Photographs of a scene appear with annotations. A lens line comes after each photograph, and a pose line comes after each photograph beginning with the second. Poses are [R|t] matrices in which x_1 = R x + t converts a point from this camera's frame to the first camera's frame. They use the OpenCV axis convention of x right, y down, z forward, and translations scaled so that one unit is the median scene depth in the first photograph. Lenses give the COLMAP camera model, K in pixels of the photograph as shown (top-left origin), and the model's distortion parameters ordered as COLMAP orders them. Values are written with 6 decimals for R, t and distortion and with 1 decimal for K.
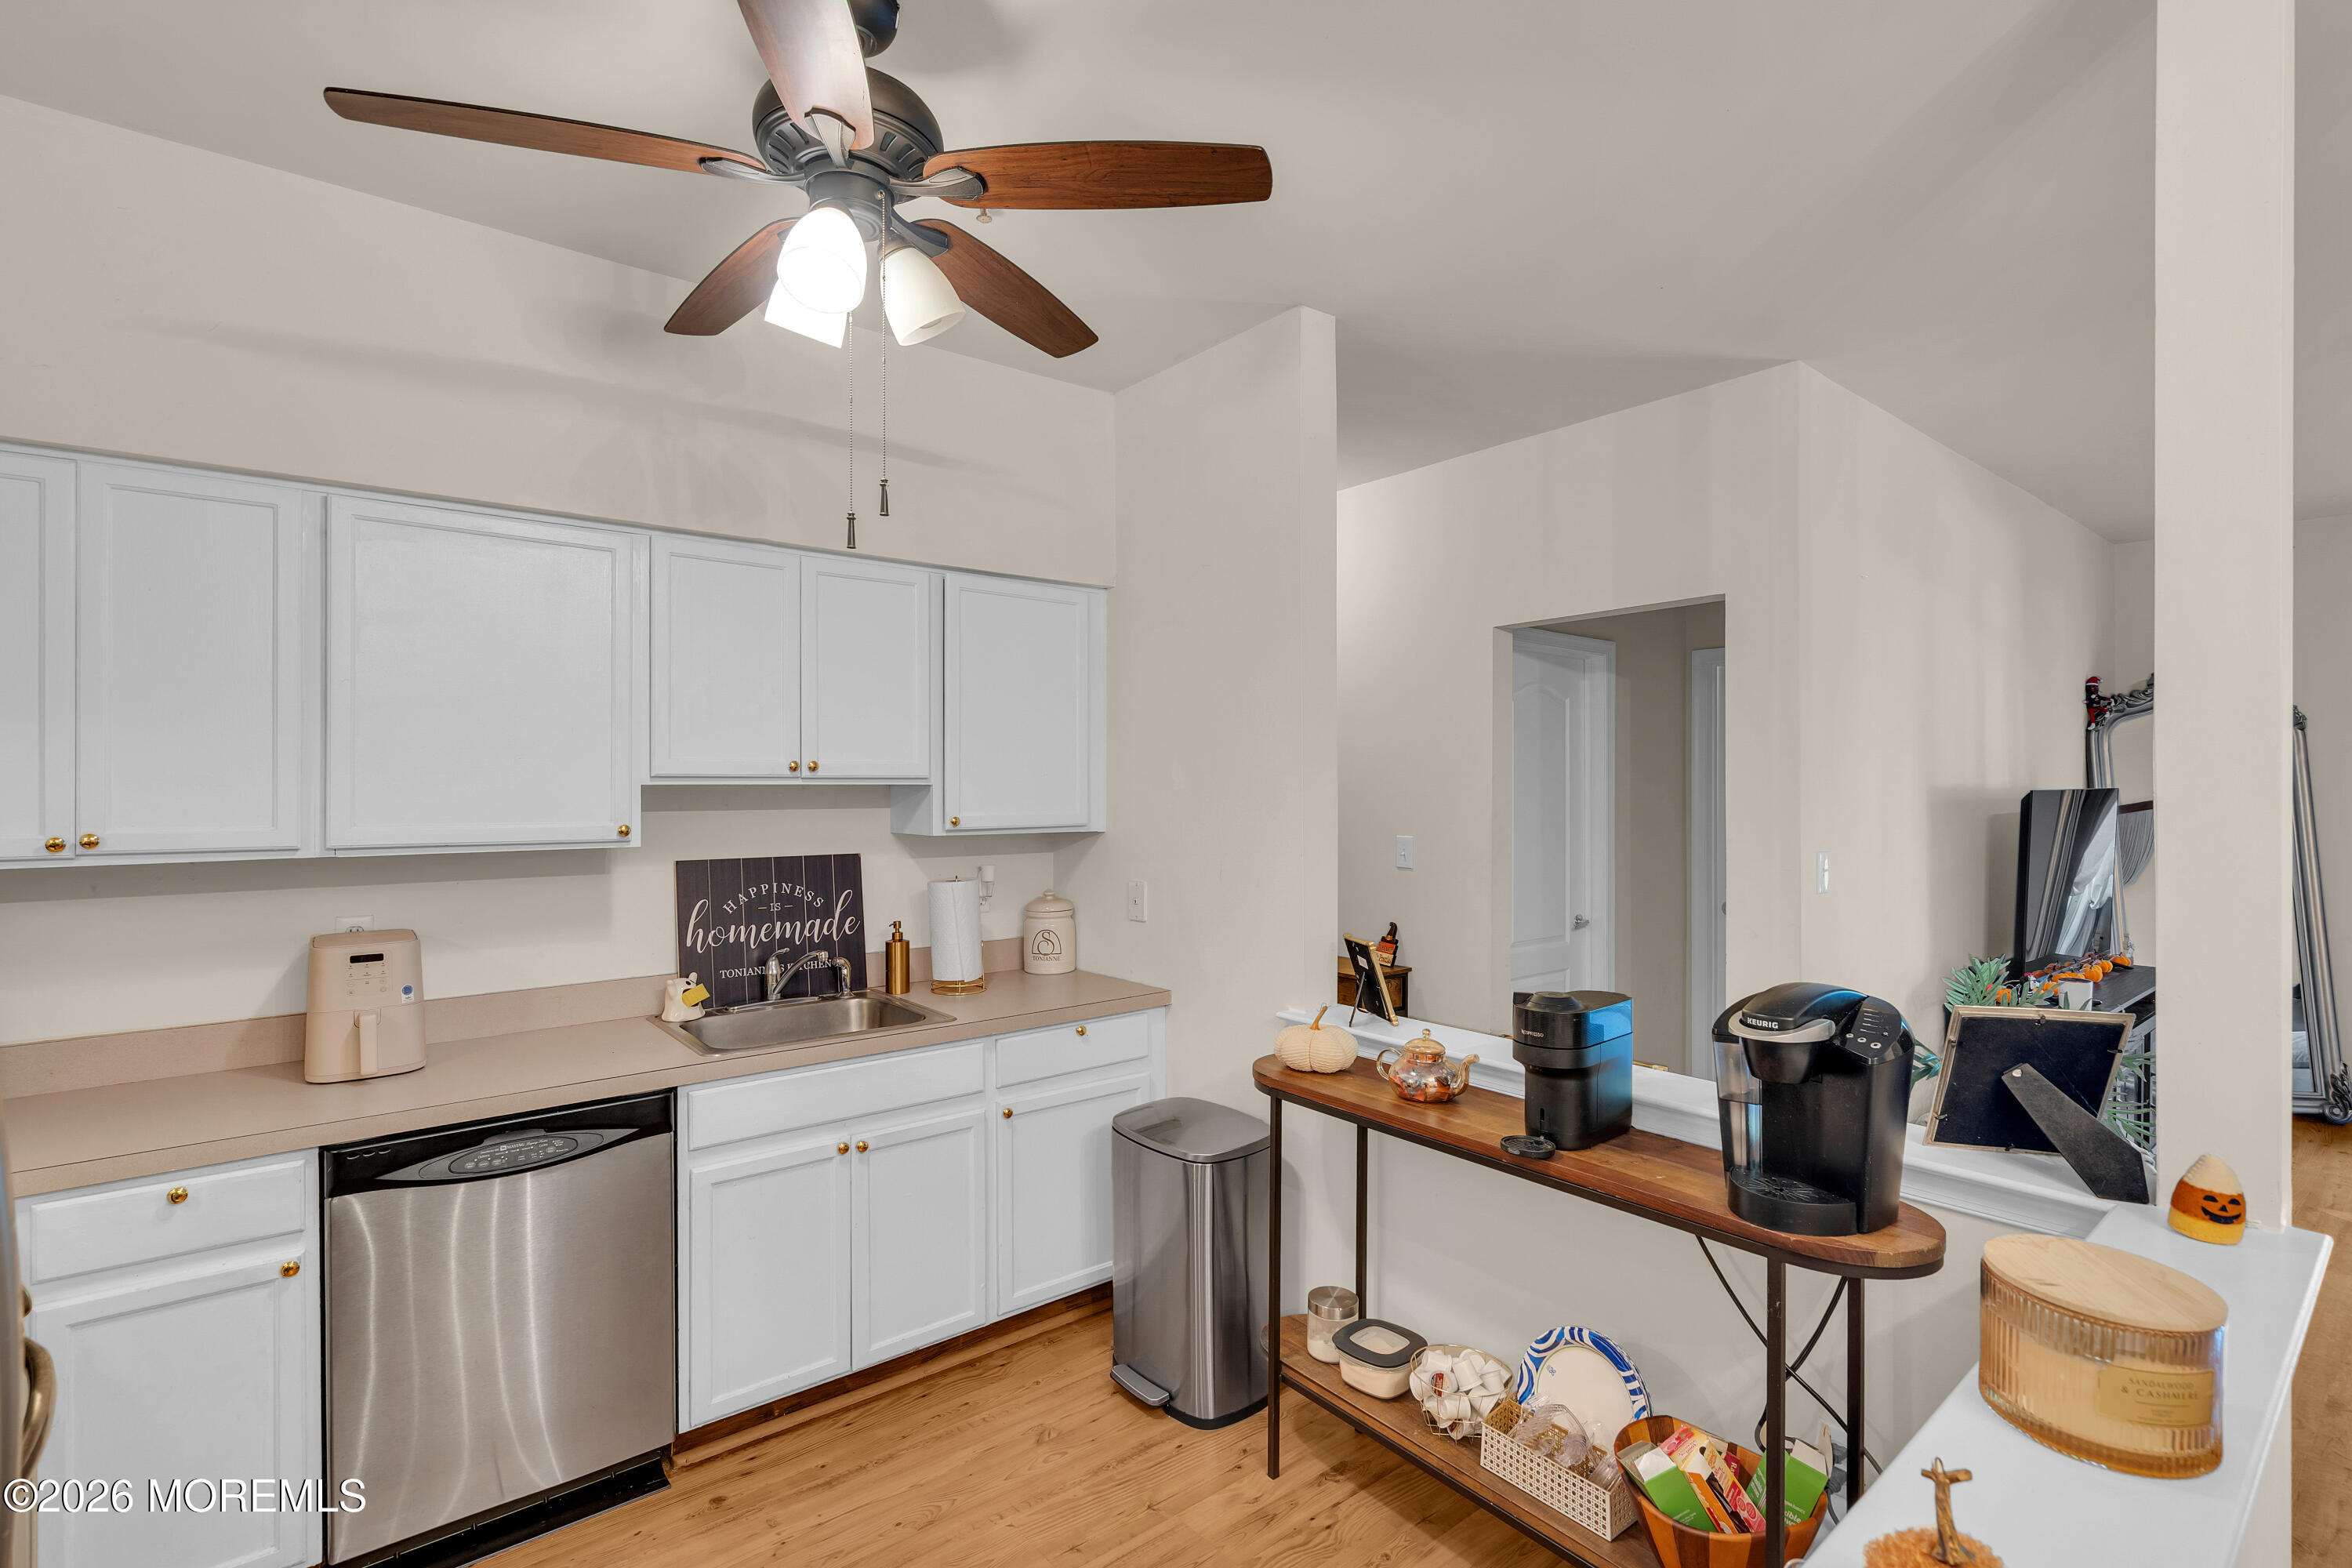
lens RADIAL K [[1086.6, 0, 1176.0], [0, 1086.6, 784.0], [0, 0, 1]] dist [-0.000393, -0.000103]
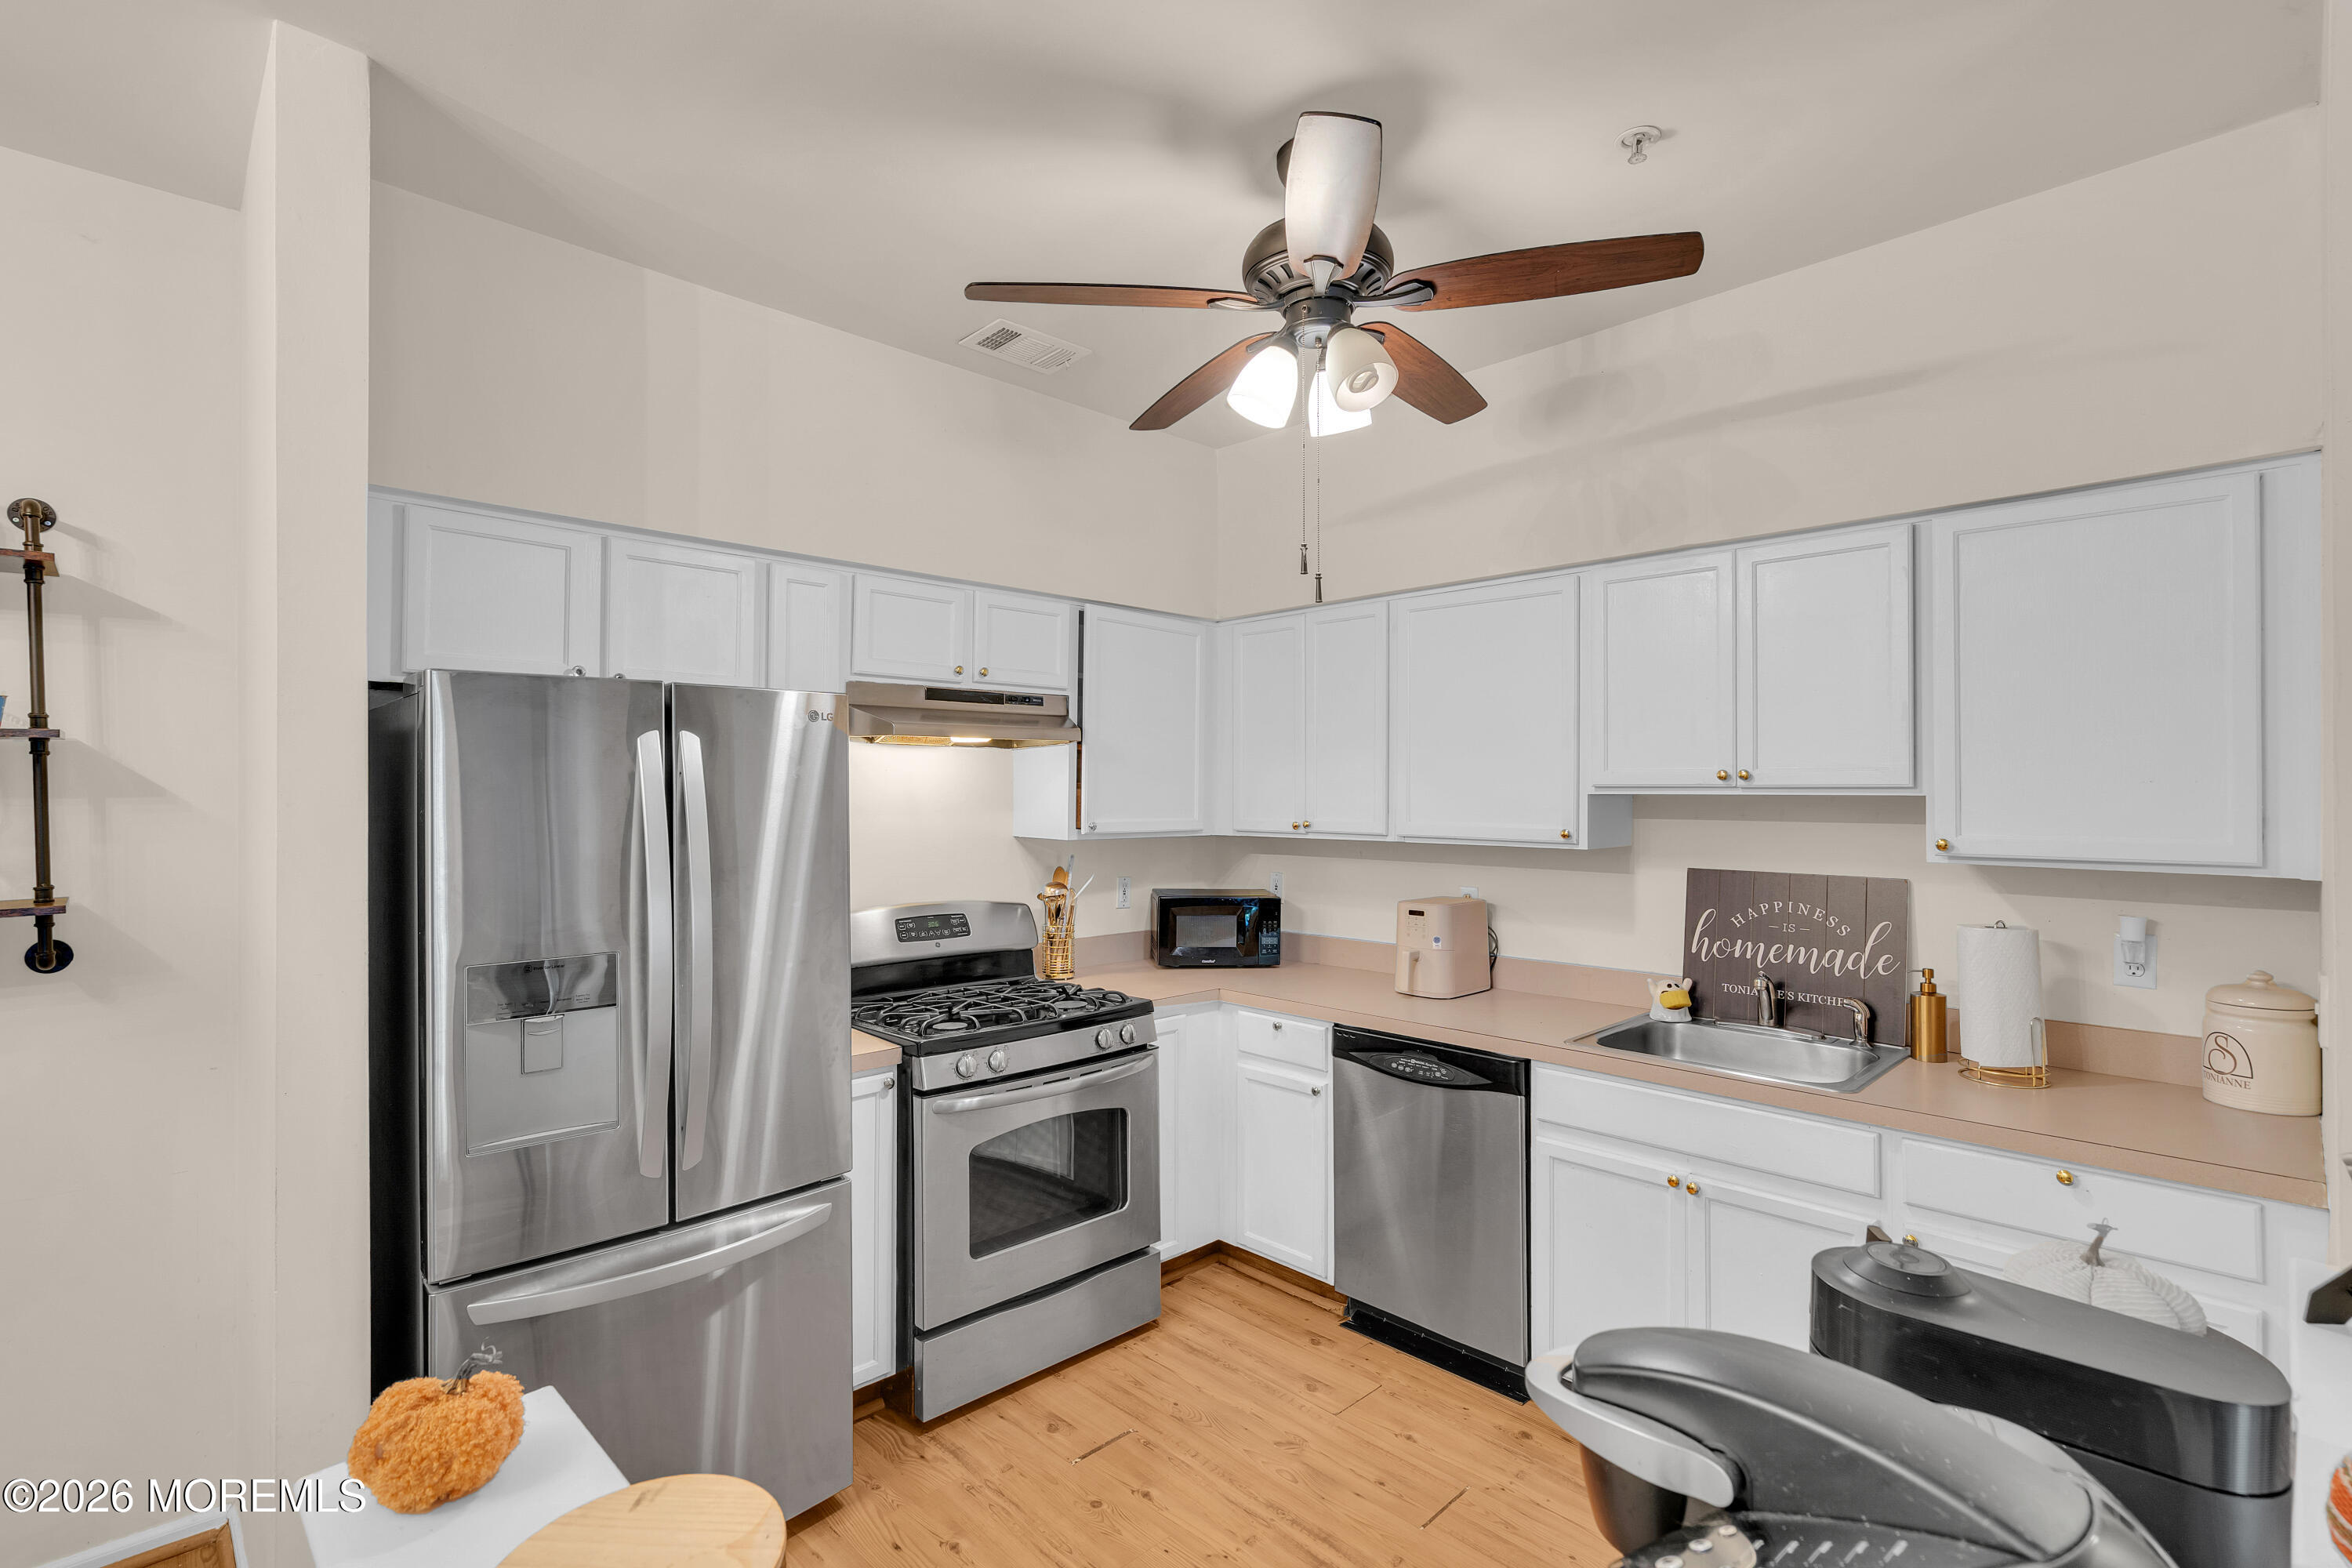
lens RADIAL K [[1086.6, 0, 1176.0], [0, 1086.6, 784.0], [0, 0, 1]] dist [-0.000393, -0.000103]
pose [[0.091694, -0.002849, -0.995783, 0.518833], [0.002437, 0.999994, -0.002637, -0.006850], [0.995784, -0.002185, 0.091700, 0.424301]]
